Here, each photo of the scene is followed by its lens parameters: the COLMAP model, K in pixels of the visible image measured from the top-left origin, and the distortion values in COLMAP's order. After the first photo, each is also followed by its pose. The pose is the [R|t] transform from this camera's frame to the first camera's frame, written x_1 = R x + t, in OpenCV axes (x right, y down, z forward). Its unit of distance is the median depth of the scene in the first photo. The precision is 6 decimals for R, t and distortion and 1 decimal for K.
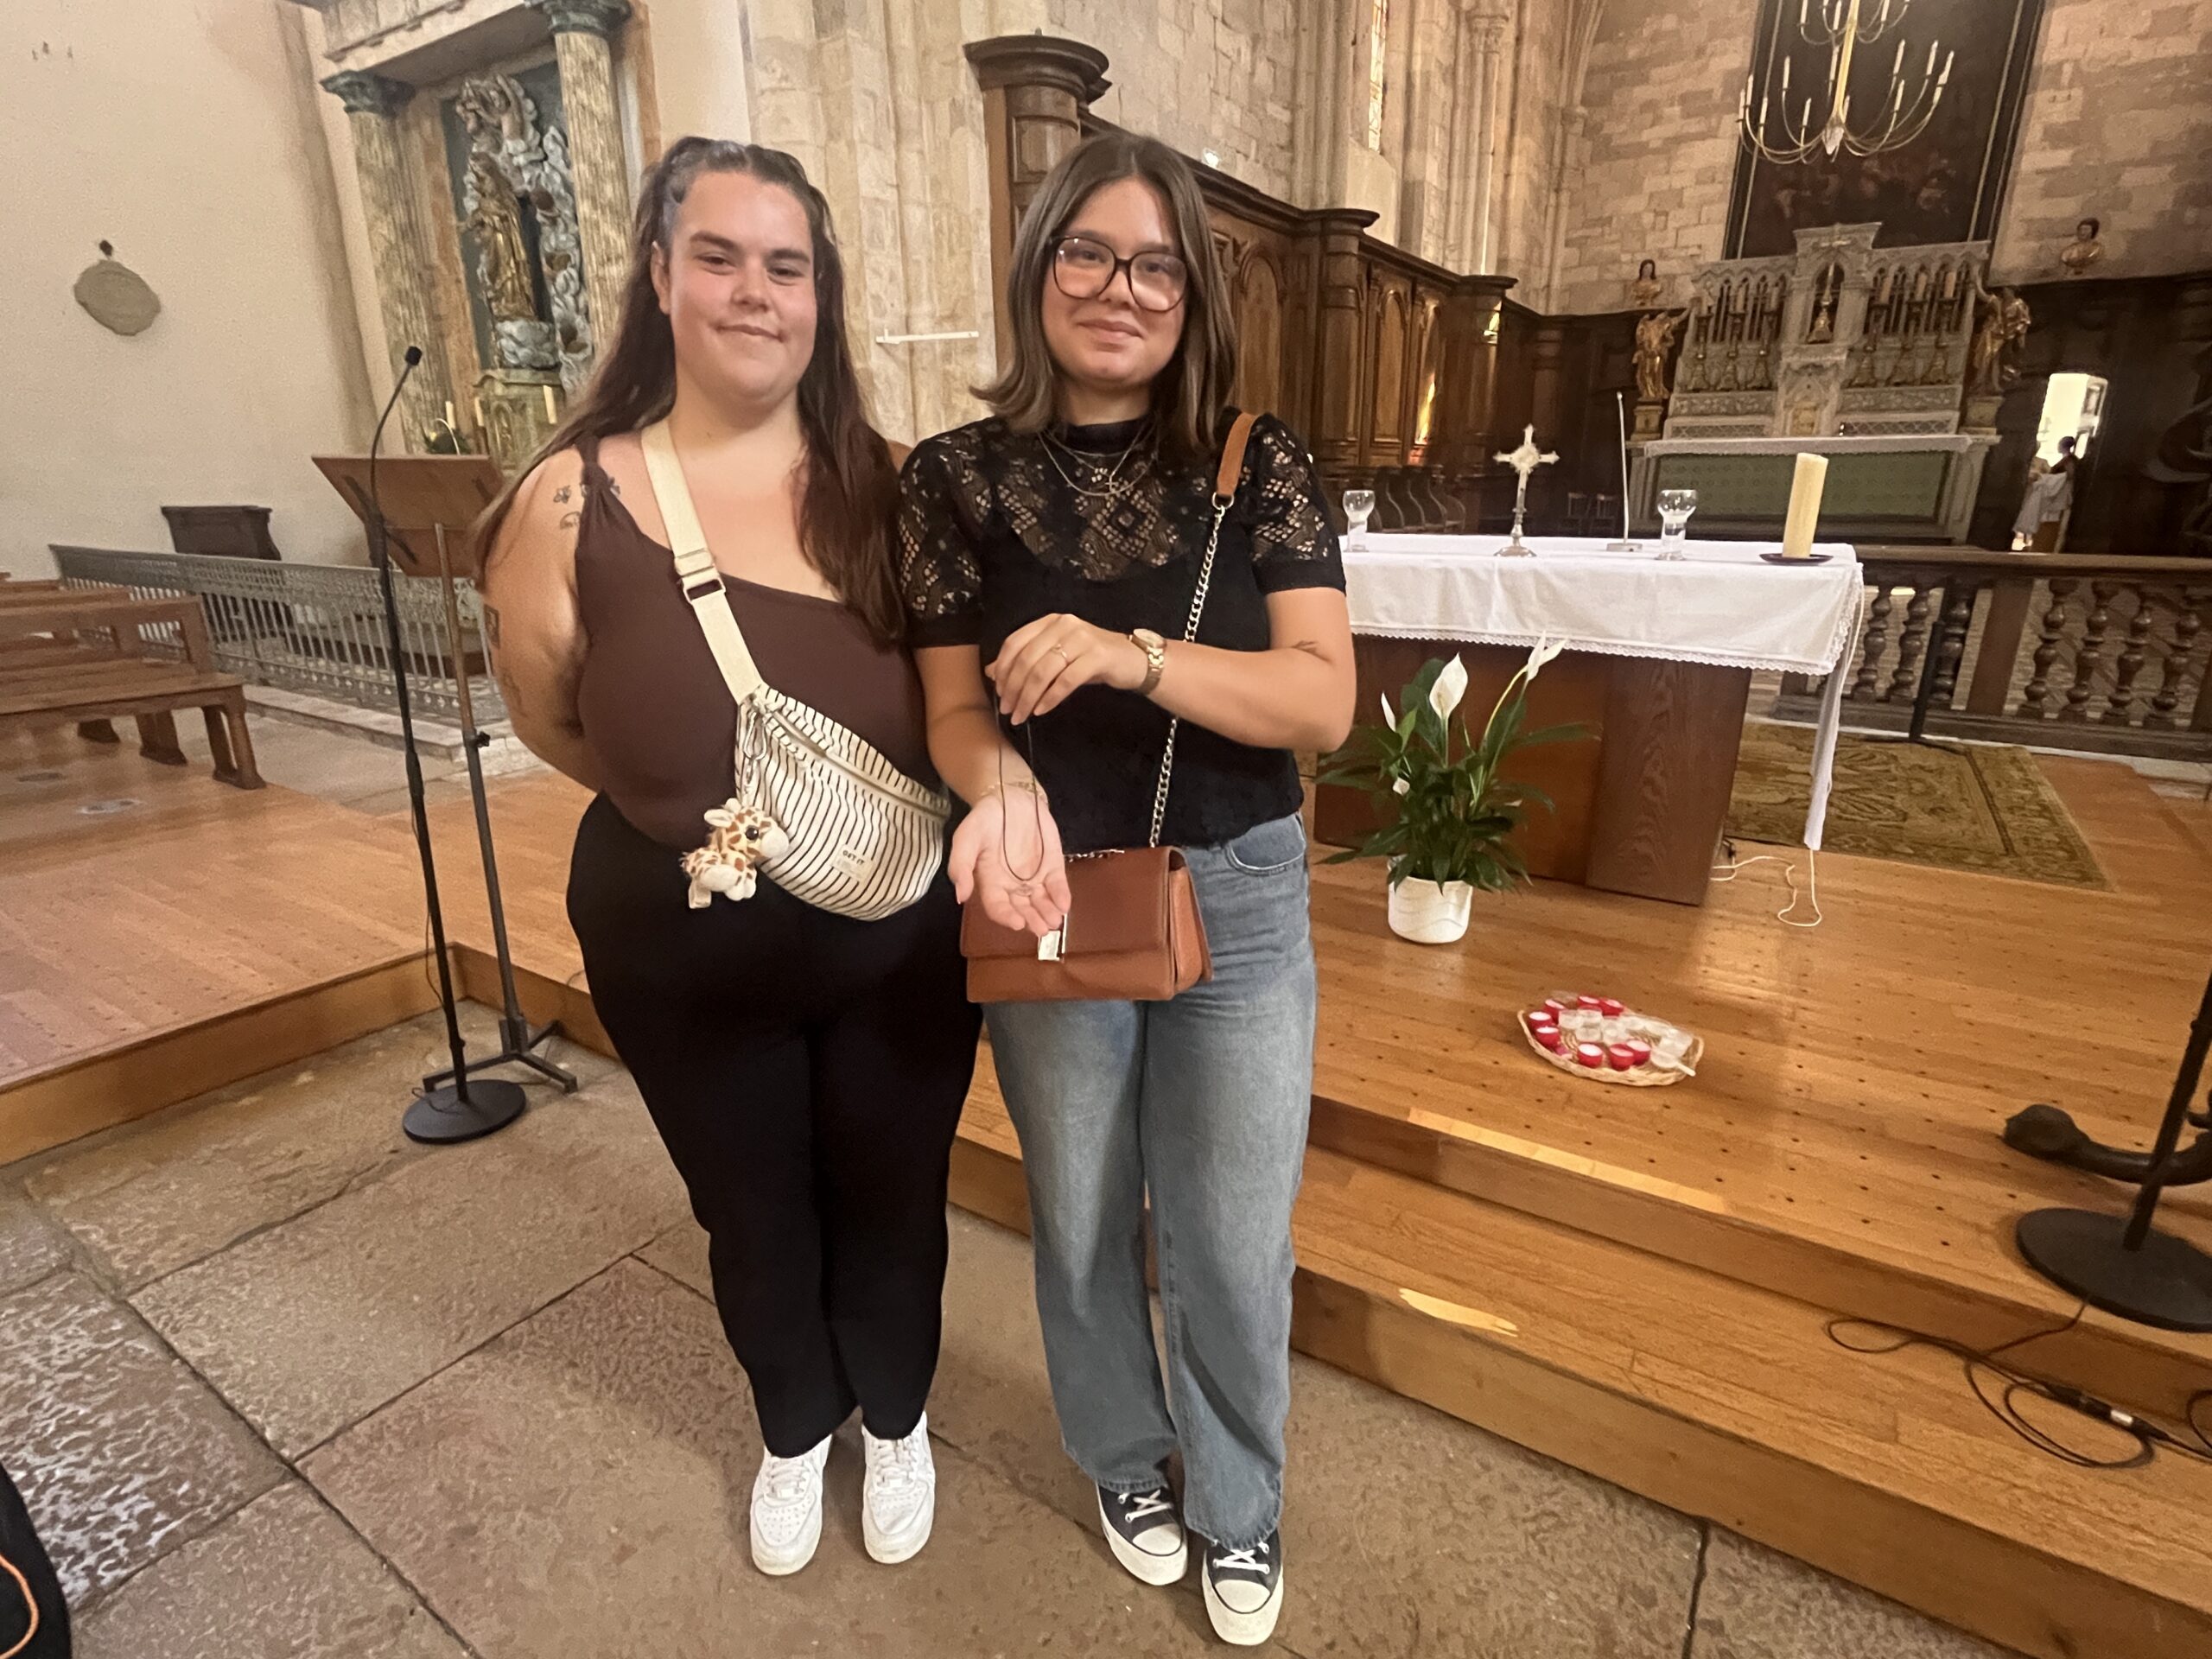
lens RADIAL K [[1104.9, 0, 1106.0], [0, 1104.9, 829.5], [0, 0, 1]] dist [0.004205, 0.000512]
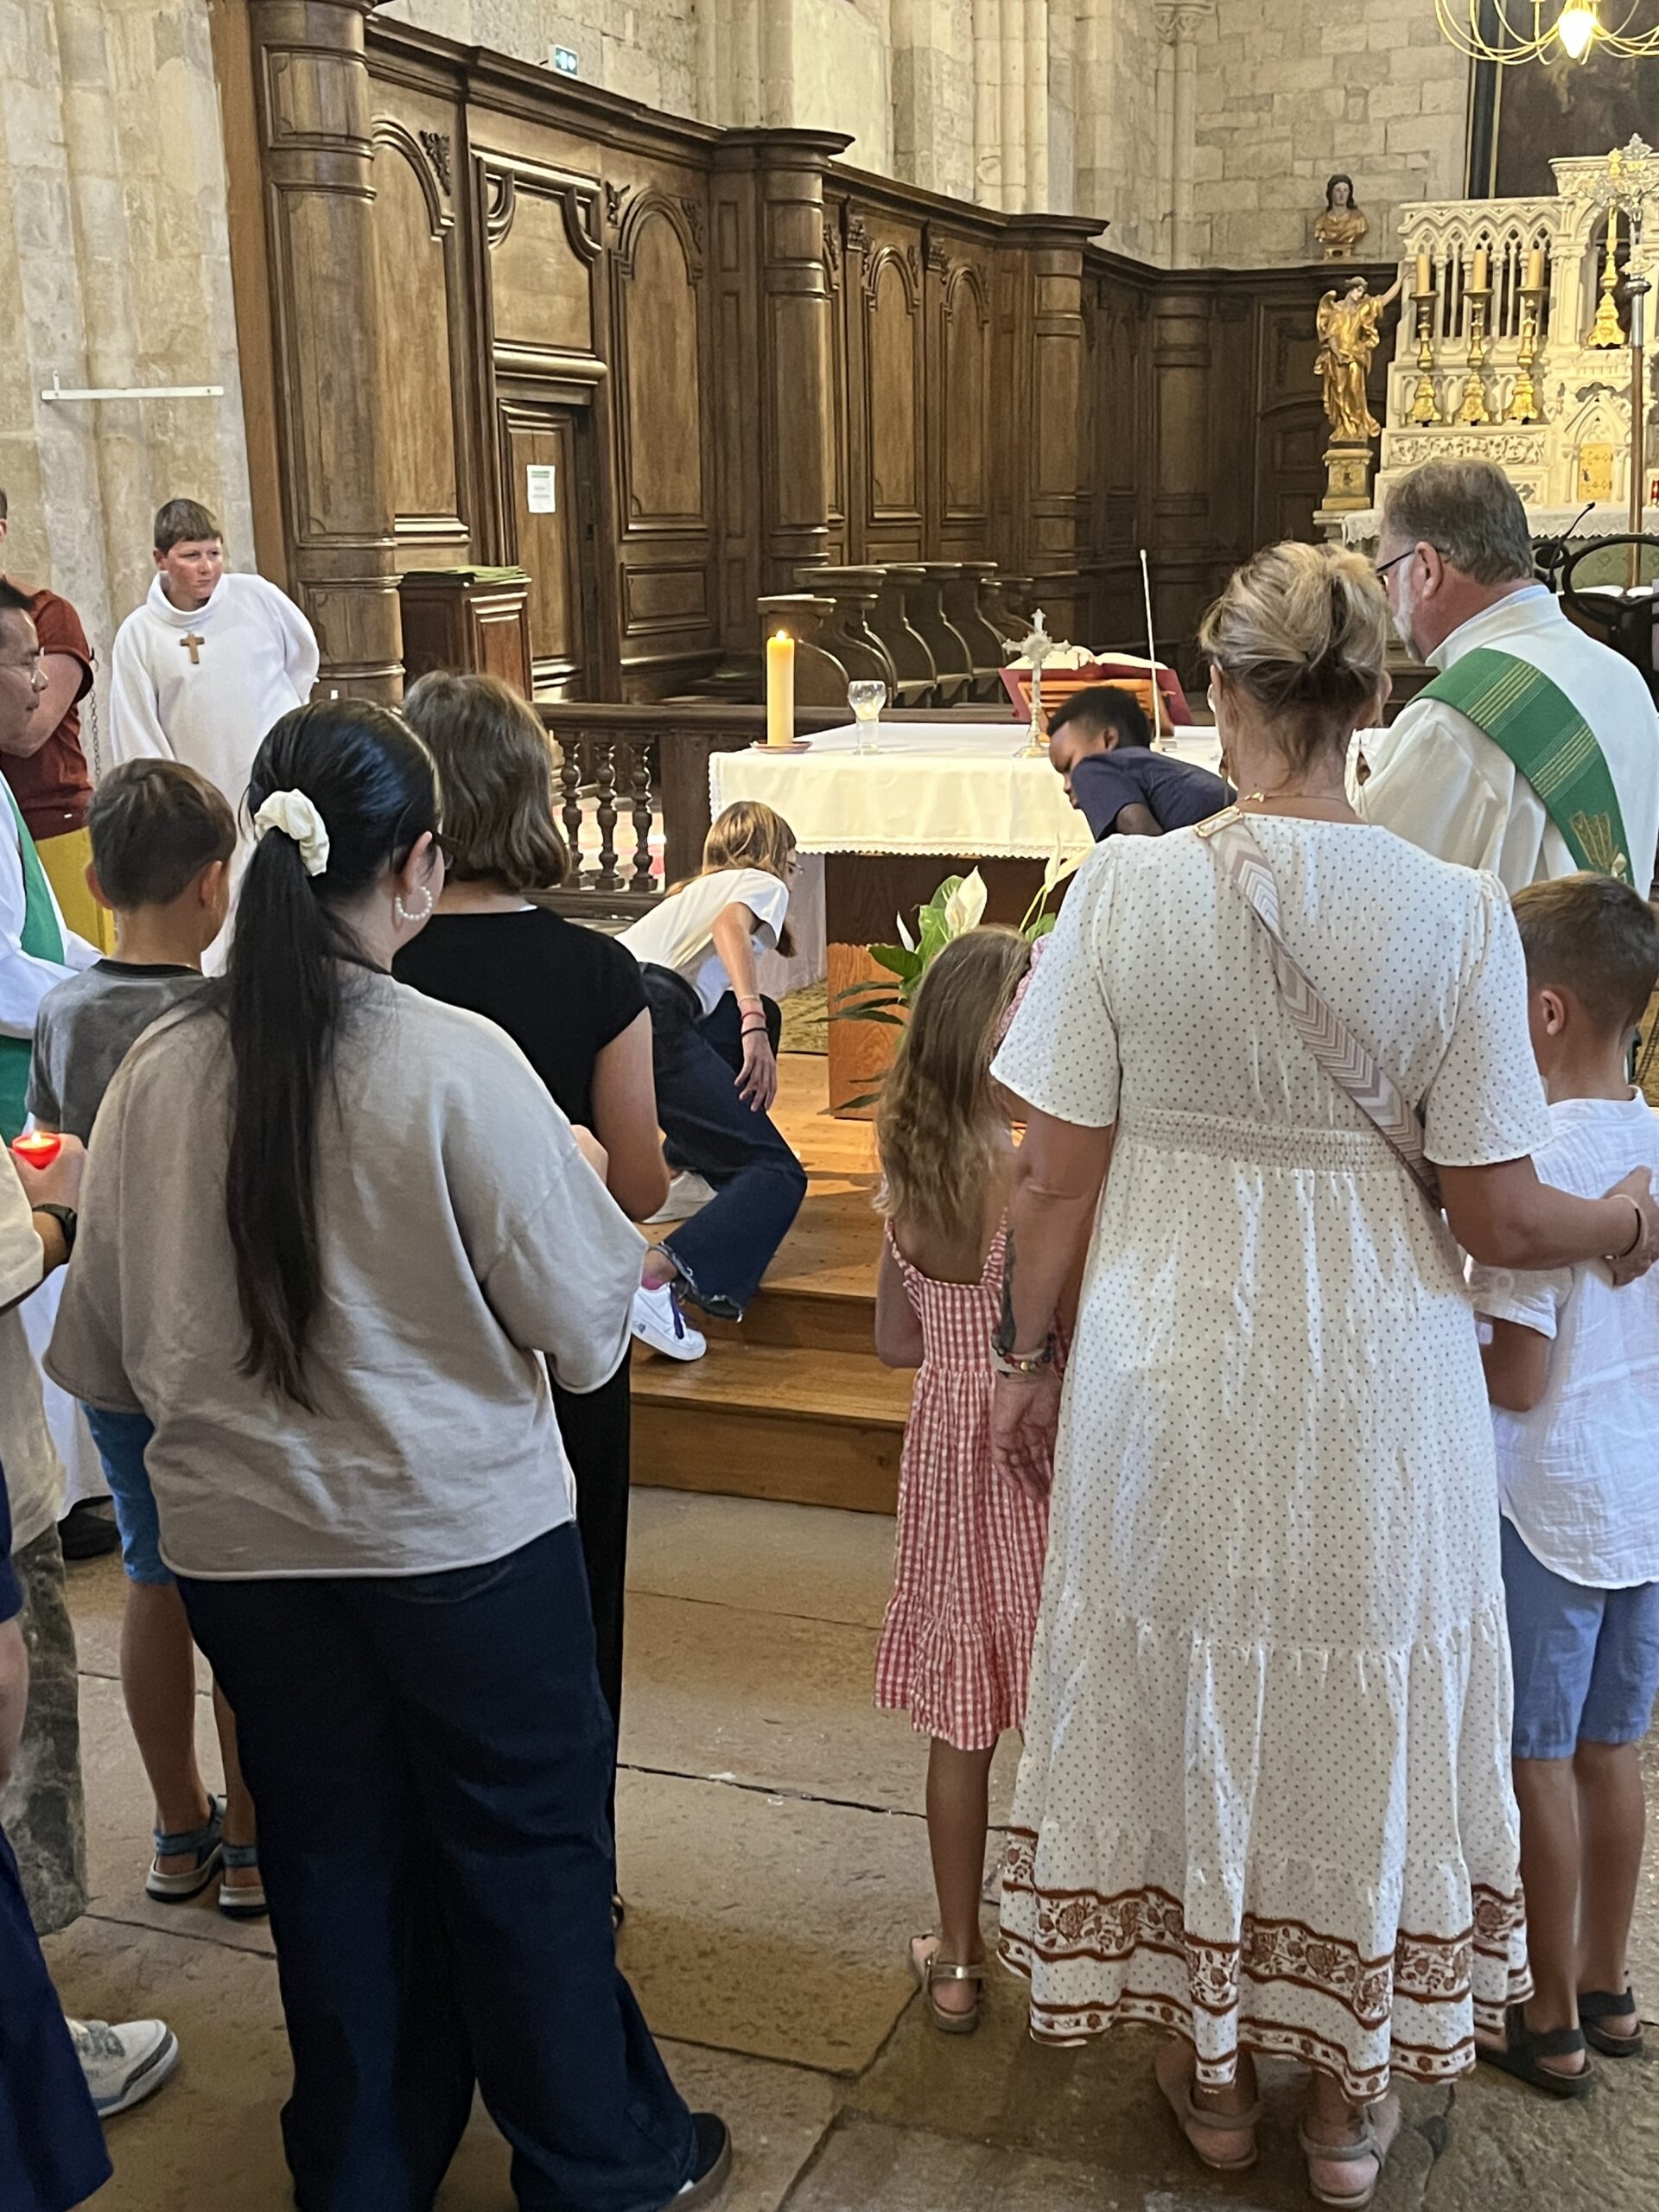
lens RADIAL K [[2581.6, 0, 829.5], [0, 2581.6, 1106.0], [0, 0, 1]] dist [0.099519, 0.009306]
pose [[0.978615, -0.049595, 0.199633, -0.048330], [0.067630, 0.994121, -0.084559, 0.043433], [-0.194266, 0.096252, 0.976215, -0.216550]]
